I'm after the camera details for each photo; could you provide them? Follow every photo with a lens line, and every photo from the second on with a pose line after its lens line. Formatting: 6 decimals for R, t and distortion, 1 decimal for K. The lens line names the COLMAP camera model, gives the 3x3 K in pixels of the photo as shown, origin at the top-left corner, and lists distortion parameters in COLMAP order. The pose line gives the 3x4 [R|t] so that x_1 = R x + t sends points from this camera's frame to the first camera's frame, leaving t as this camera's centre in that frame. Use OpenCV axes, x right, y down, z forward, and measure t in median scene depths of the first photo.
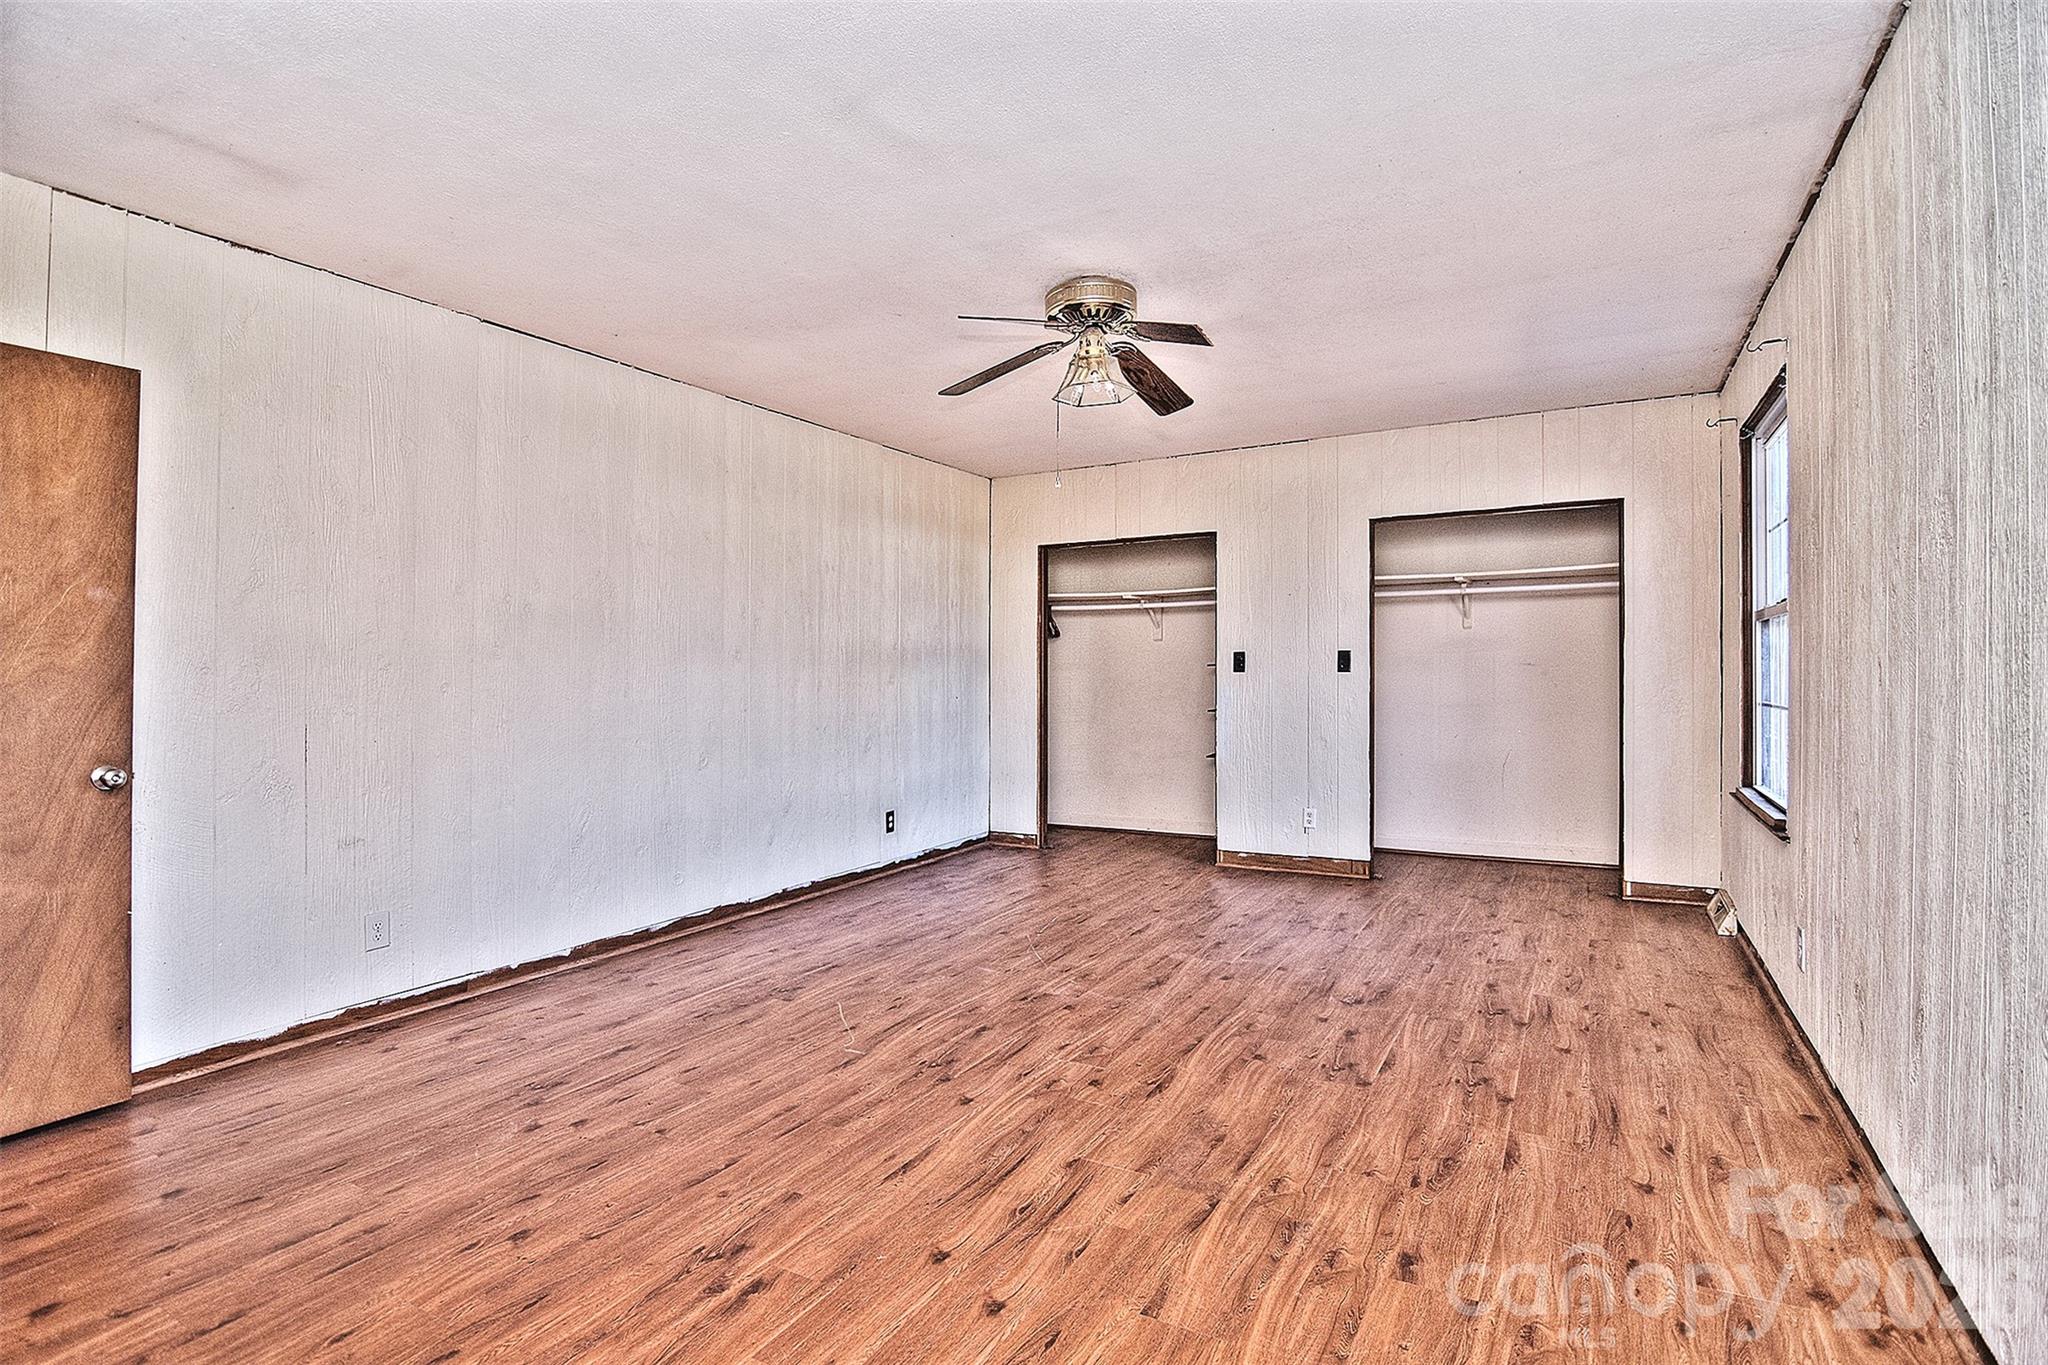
lens RADIAL K [[991.0, 0, 1017.6], [0, 991.0, 661.8], [0, 0, 1]] dist [-0.005238, -0.006525]
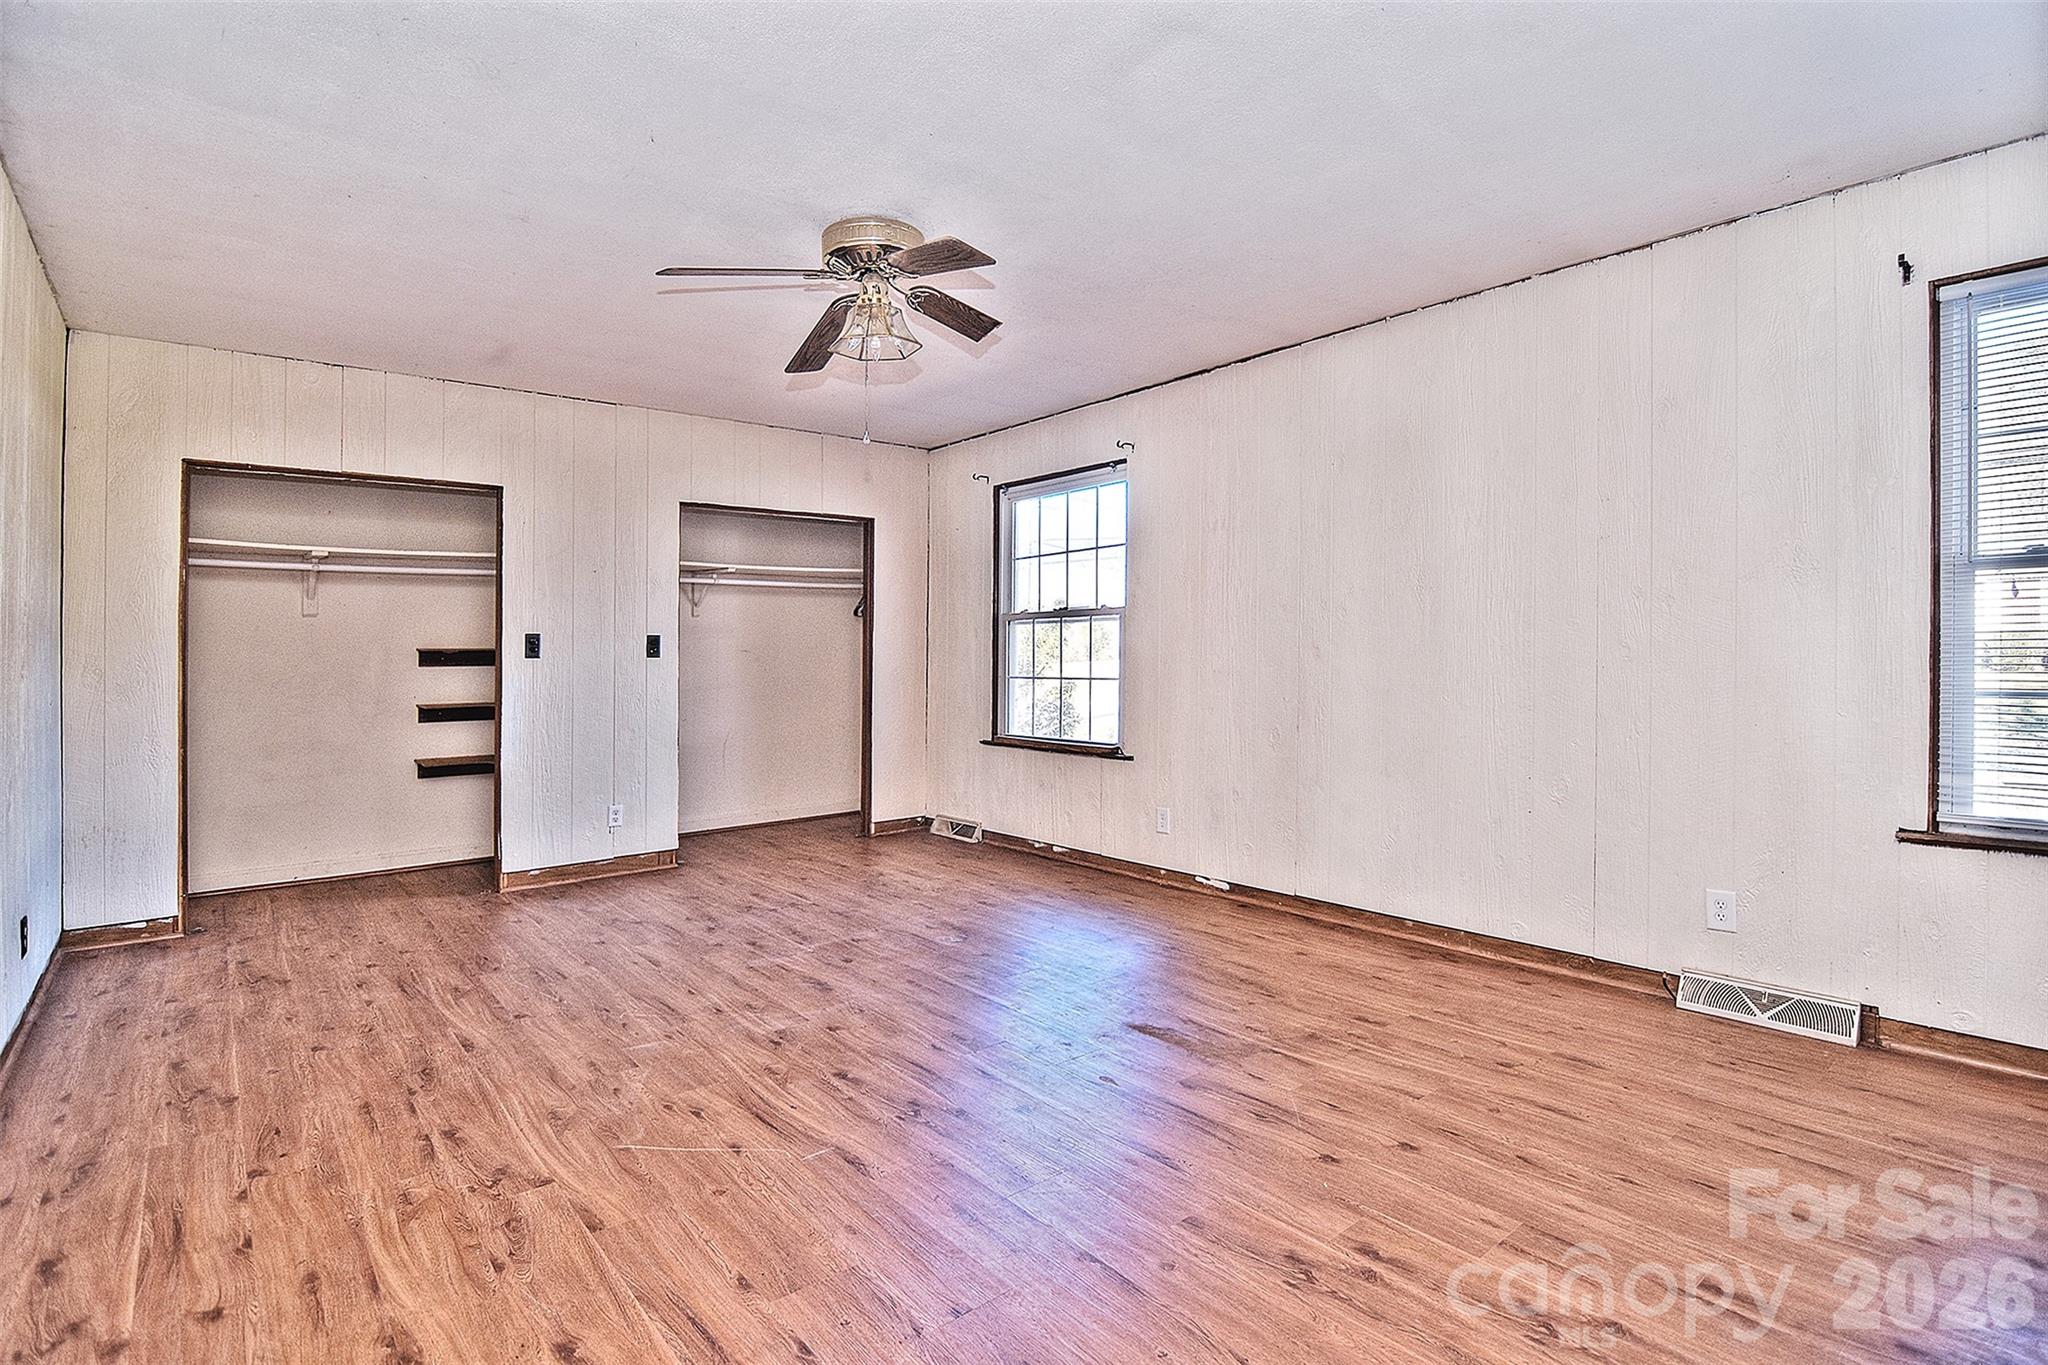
lens RADIAL K [[991.0, 0, 1027.8], [0, 991.0, 667.2], [0, 0, 1]] dist [-0.005238, -0.006525]
pose [[0.372905, -0.013020, 0.927778, -0.589151], [-0.001482, 0.999892, 0.014628, 0.007592], [-0.927868, -0.006829, 0.372845, 0.420101]]
